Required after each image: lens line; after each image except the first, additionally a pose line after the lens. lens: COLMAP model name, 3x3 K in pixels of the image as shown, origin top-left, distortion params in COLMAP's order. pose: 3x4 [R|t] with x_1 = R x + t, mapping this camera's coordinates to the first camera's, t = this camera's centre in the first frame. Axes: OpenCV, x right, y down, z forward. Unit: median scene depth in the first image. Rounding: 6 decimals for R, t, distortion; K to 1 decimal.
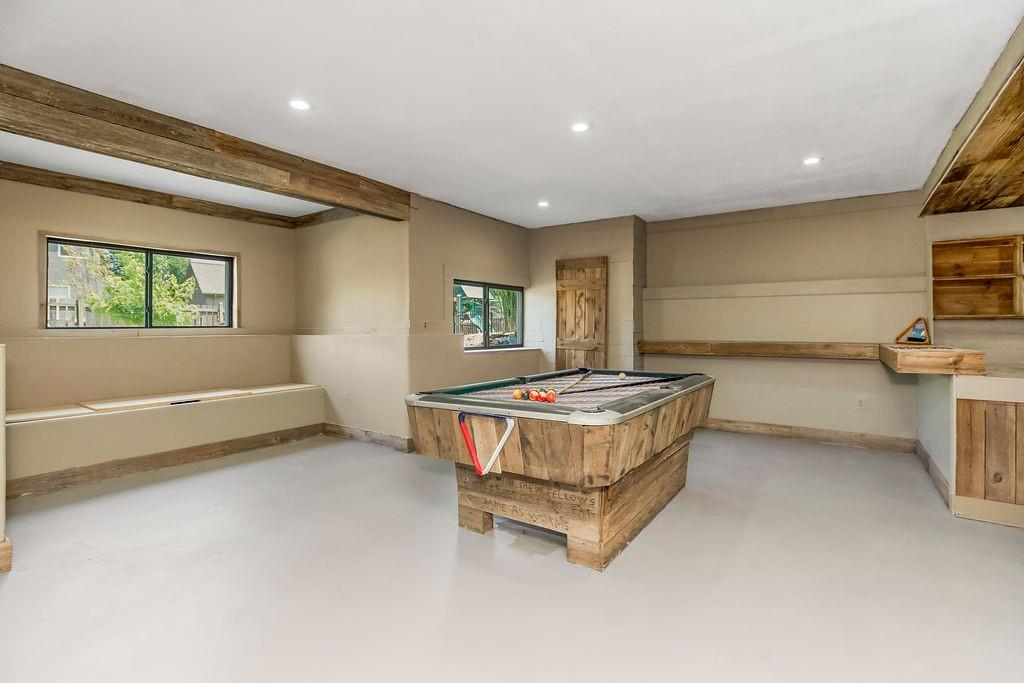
lens RADIAL K [[470.4, 0, 509.6], [0, 470.4, 331.9], [0, 0, 1]] dist [-0.004257, -0.000104]
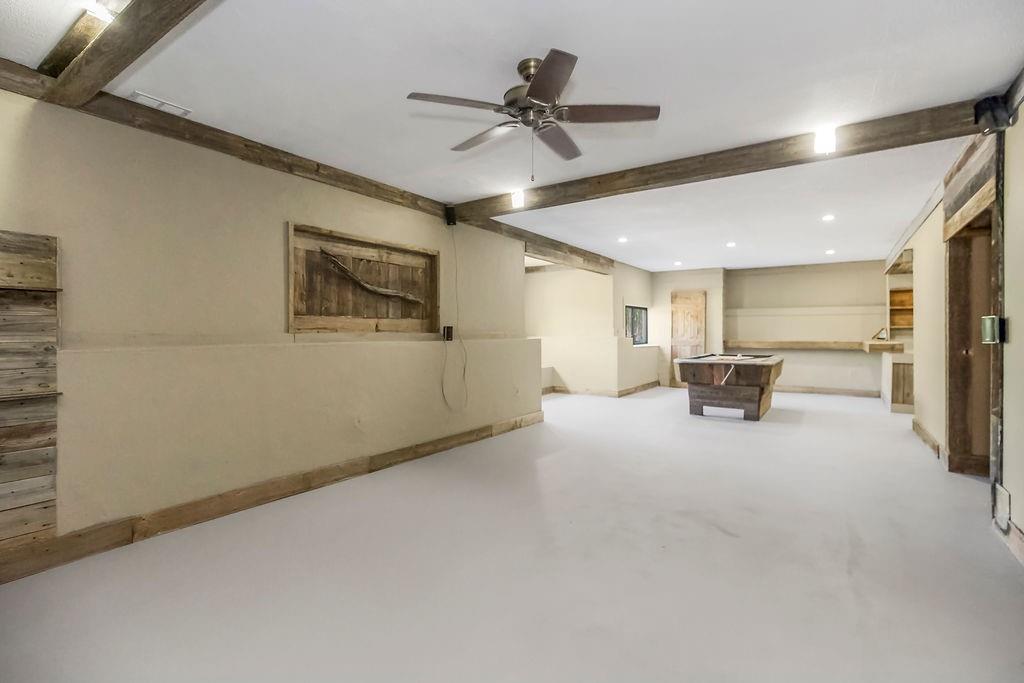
lens RADIAL K [[470.4, 0, 514.6], [0, 470.4, 342.9], [0, 0, 1]] dist [-0.004257, -0.000104]
pose [[0.999825, -0.000458, 0.018717, -0.543138], [0.000210, 0.999912, 0.013263, 0.005093], [-0.018722, -0.013257, 0.999737, -0.725170]]
